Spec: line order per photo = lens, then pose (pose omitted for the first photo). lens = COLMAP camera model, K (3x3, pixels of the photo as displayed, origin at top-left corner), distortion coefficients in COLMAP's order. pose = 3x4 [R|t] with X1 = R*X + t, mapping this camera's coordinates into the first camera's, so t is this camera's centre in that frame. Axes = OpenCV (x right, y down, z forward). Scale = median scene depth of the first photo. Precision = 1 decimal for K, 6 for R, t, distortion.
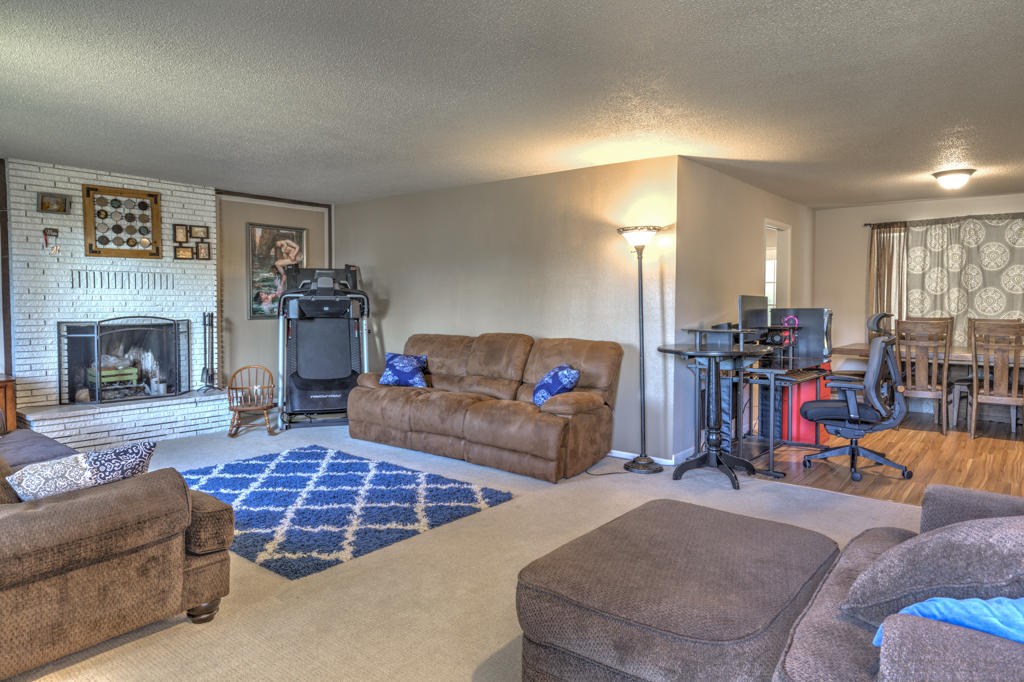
lens RADIAL K [[640.8, 0, 515.7], [0, 640.8, 336.8], [0, 0, 1]] dist [0.002919, -0.000059]
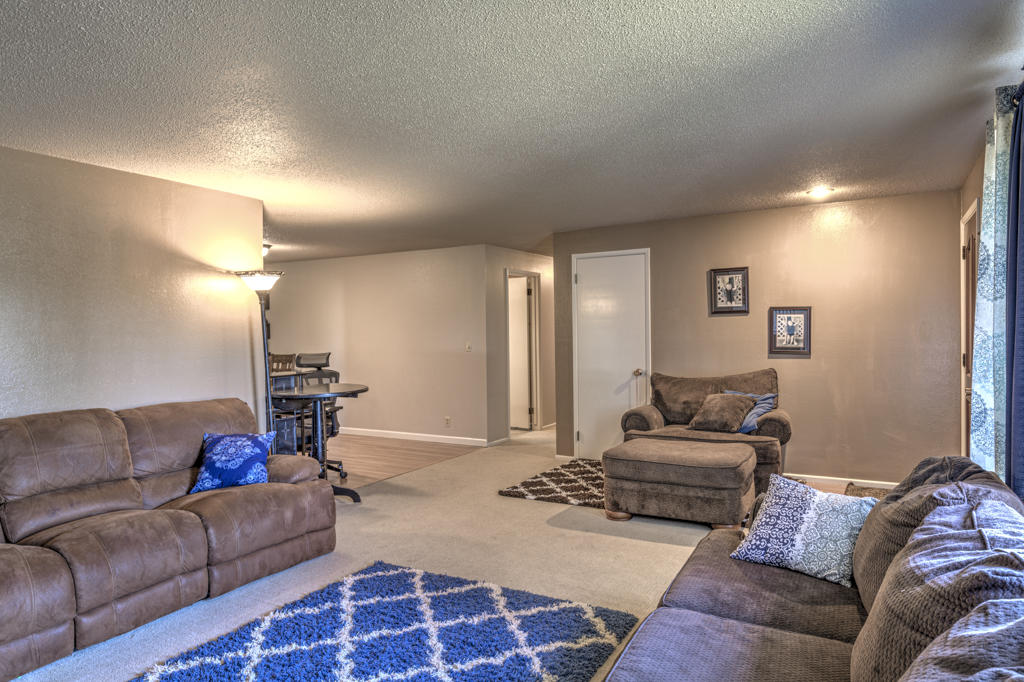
lens RADIAL K [[640.8, 0, 515.3], [0, 640.8, 341.3], [0, 0, 1]] dist [0.002919, -0.000059]
pose [[-0.160240, -0.019273, 0.986890, -0.921819], [0.051709, 0.998273, 0.027891, -0.087683], [-0.985723, 0.055500, -0.158967, 0.905100]]
